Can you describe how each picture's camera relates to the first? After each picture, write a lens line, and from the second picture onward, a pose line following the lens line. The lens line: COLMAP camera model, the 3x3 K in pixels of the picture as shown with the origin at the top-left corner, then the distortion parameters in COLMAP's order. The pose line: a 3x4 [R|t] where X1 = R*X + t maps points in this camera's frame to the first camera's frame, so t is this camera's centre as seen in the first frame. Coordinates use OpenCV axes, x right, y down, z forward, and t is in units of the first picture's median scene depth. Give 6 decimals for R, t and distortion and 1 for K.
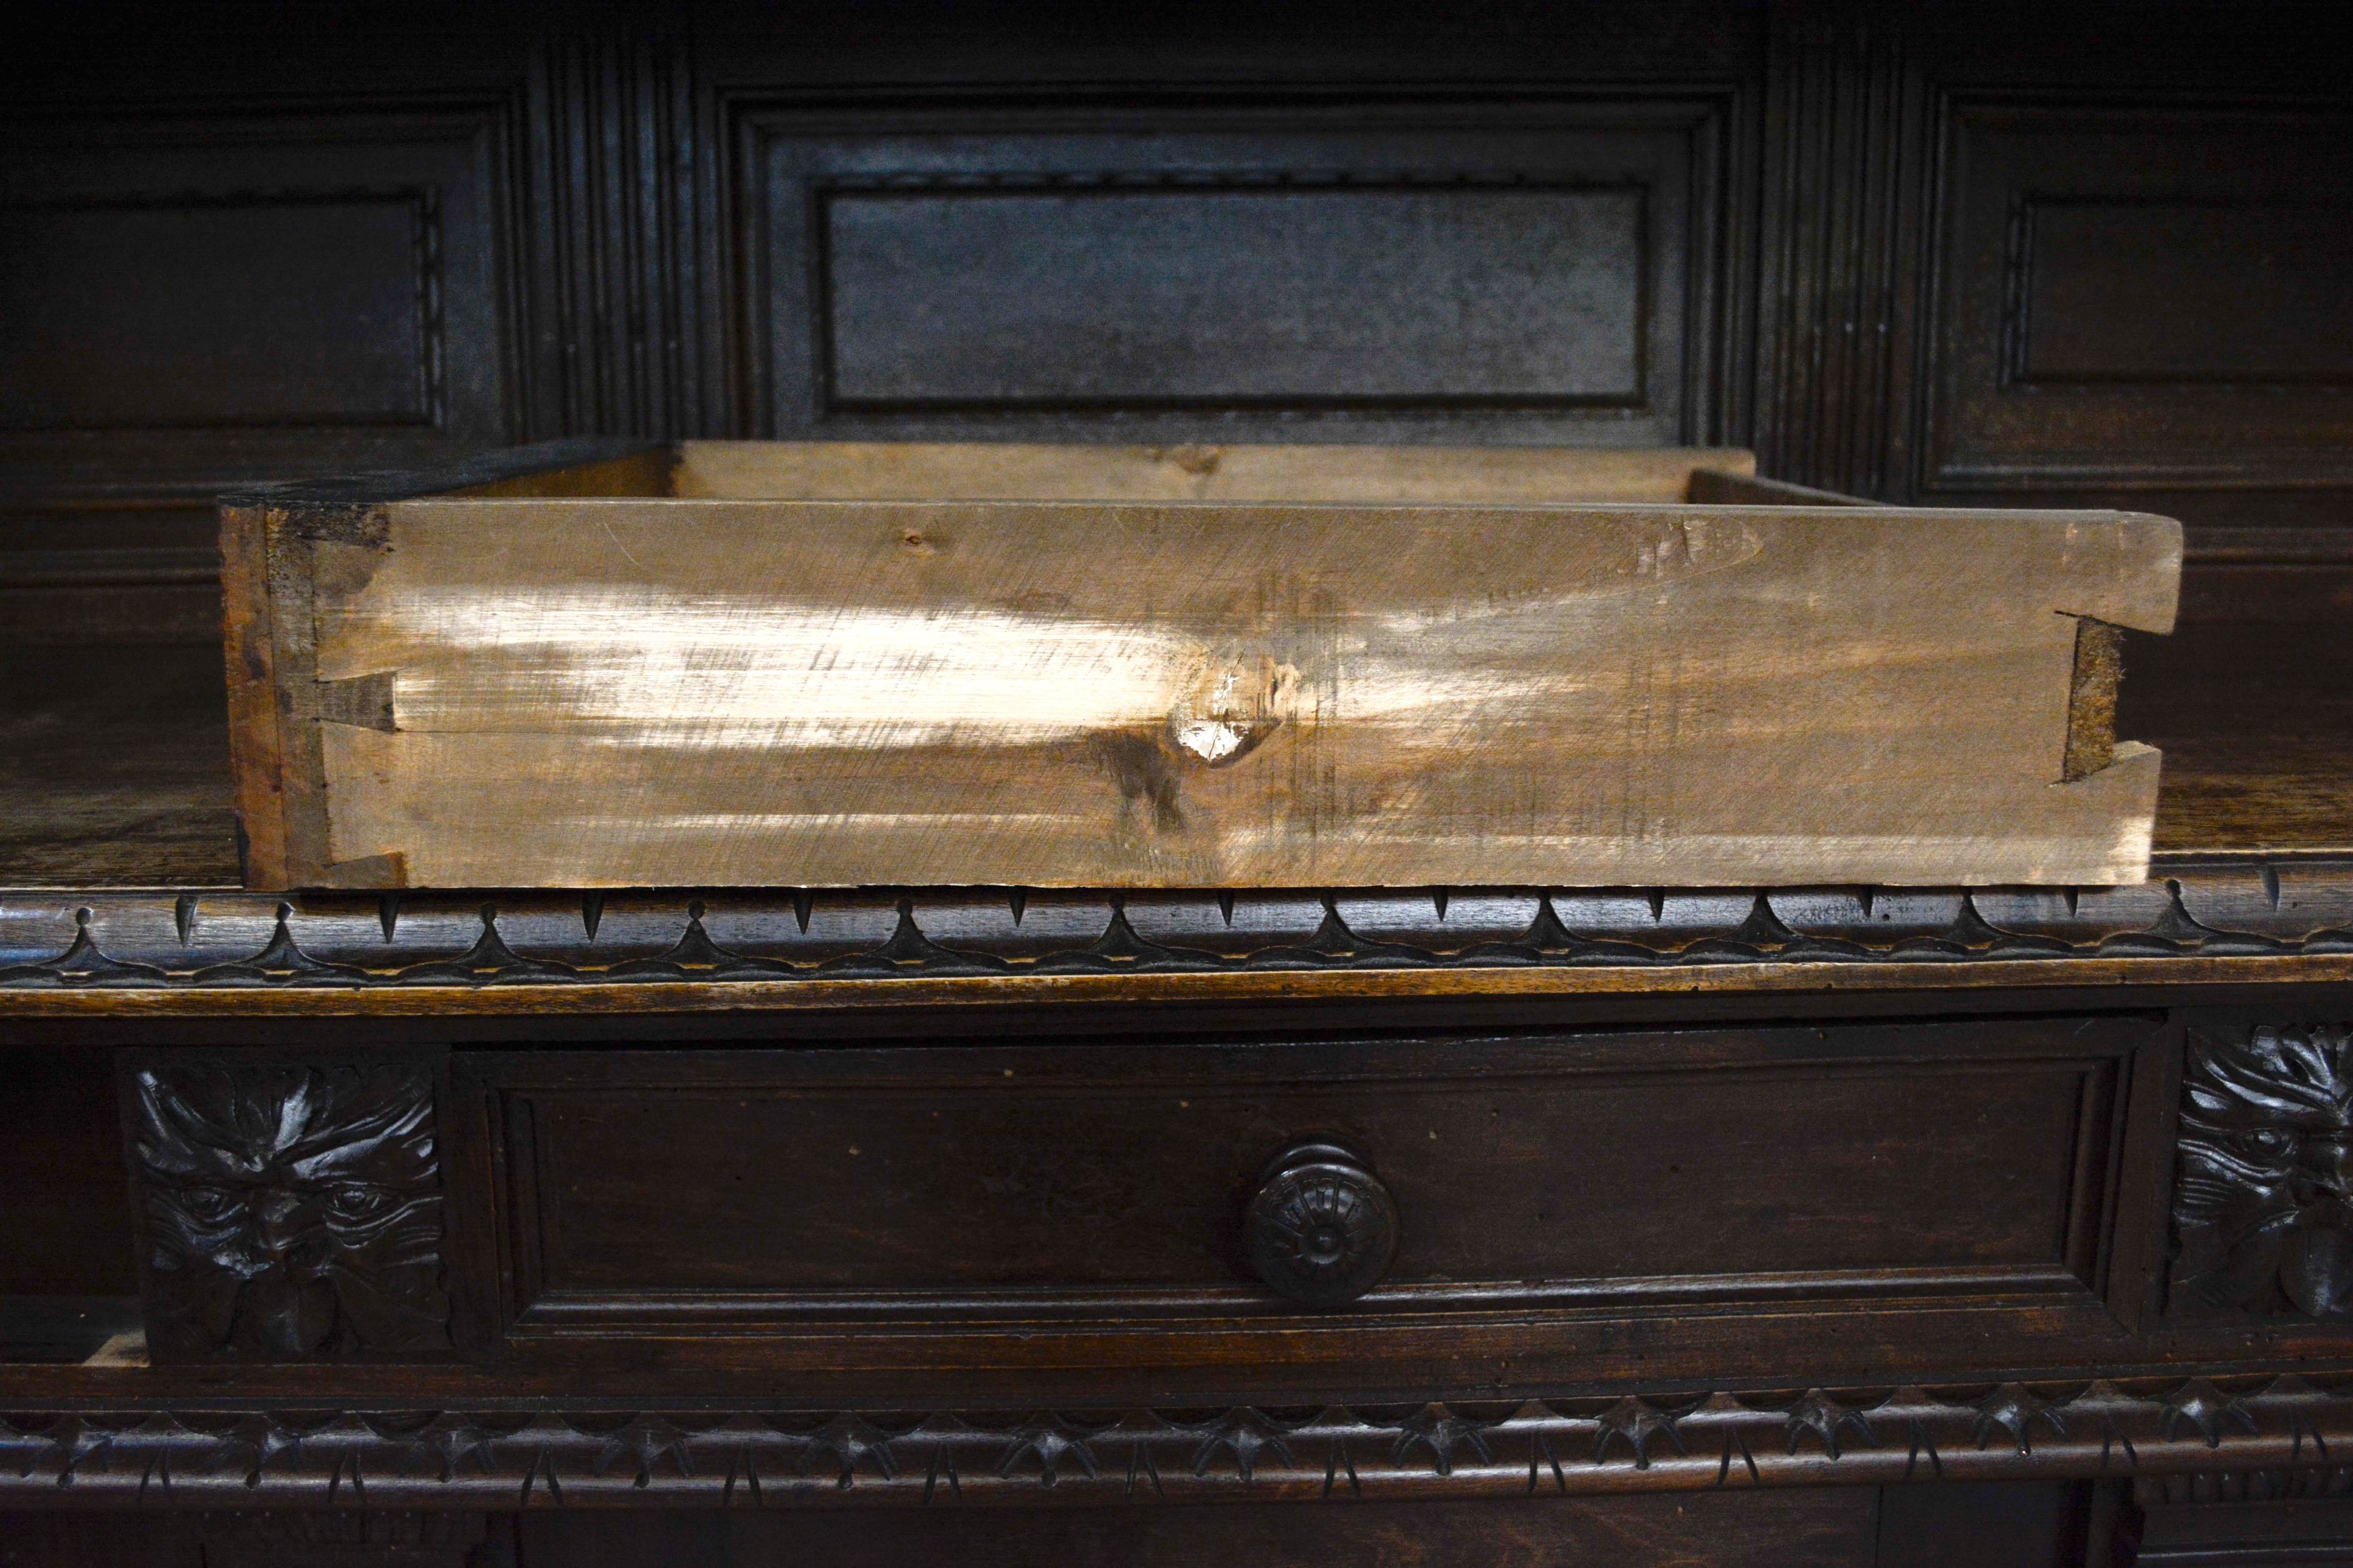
lens RADIAL K [[2105.9, 0, 1173.3], [0, 2105.9, 772.1], [0, 0, 1]] dist [-0.083148, 0.021908]
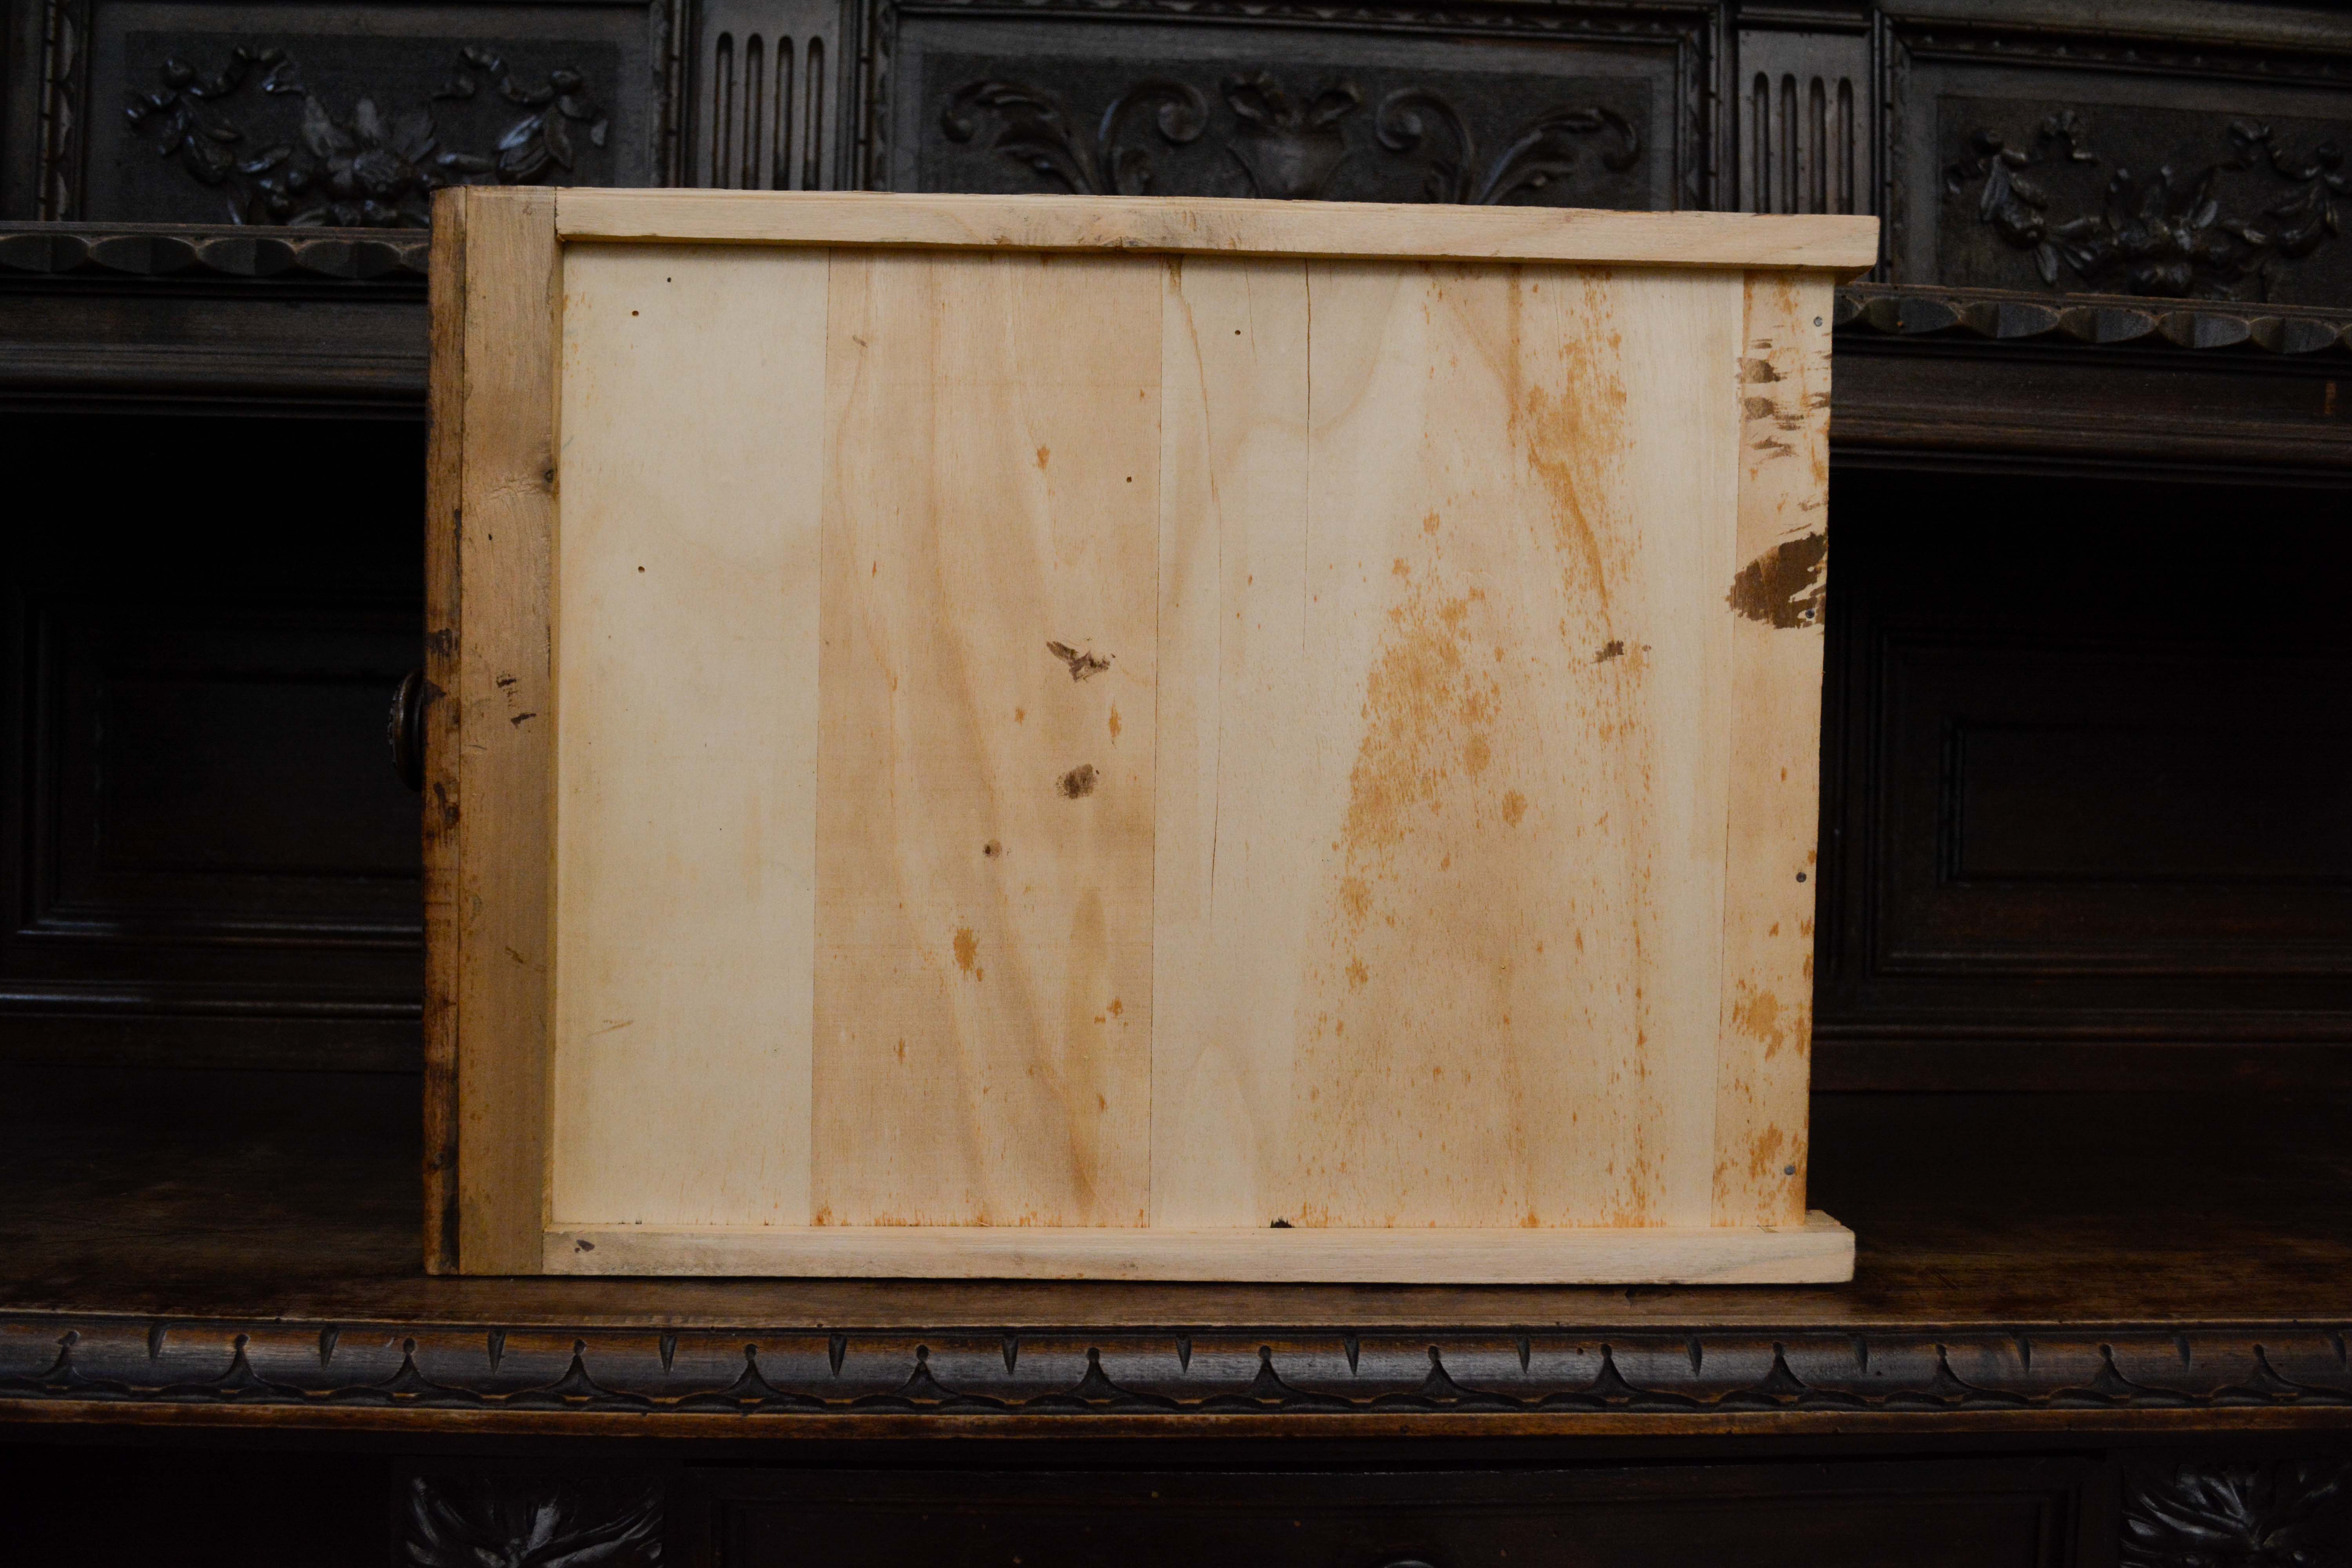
lens RADIAL K [[2119.3, 0, 1176.9], [0, 2119.3, 755.2], [0, 0, 1]] dist [-0.076333, 0.013871]
pose [[0.999018, 0.029236, 0.033278, -0.107878], [-0.022324, 0.981179, -0.191808, -0.037207], [-0.038260, 0.190877, 0.980868, -0.231812]]
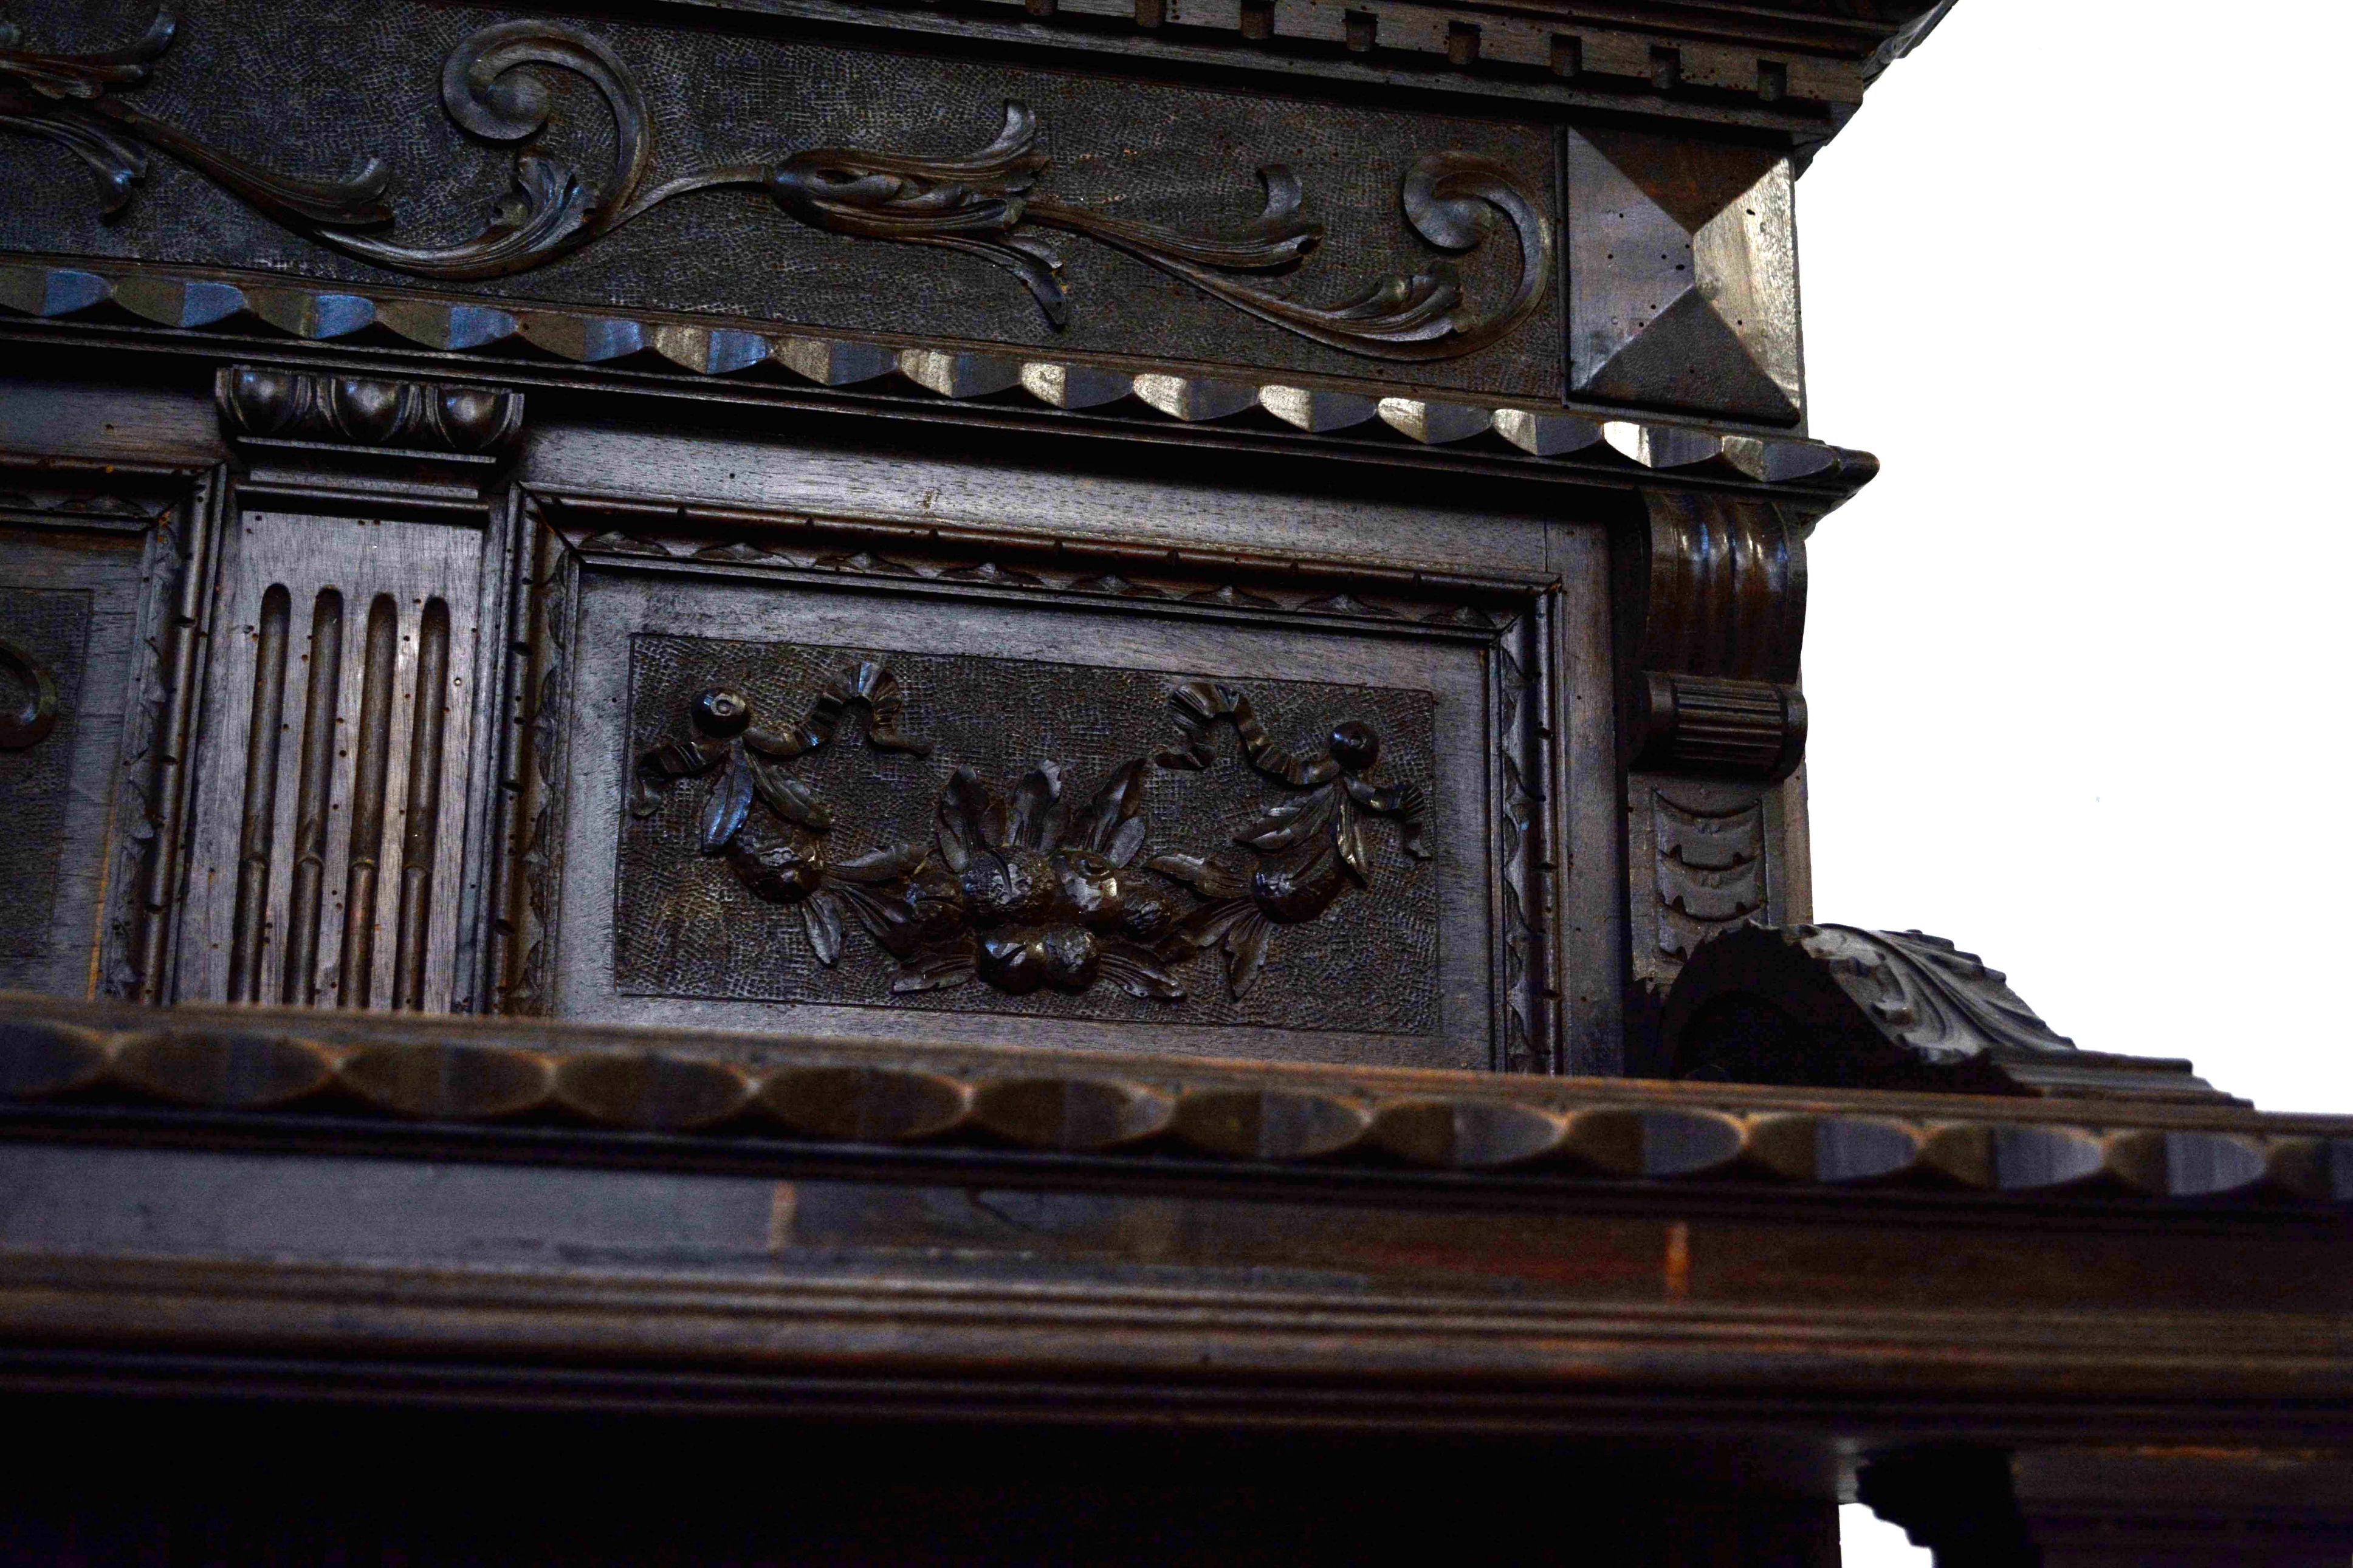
lens RADIAL K [[2960.5, 0, 1159.1], [0, 2960.5, 772.7], [0, 0, 1]] dist [-0.039952, 0.000000]
pose [[0.984407, 0.067256, 0.162543, 0.666965], [0.013230, 0.893097, -0.449669, -0.258284], [-0.175409, 0.444808, 0.878281, 0.143395]]
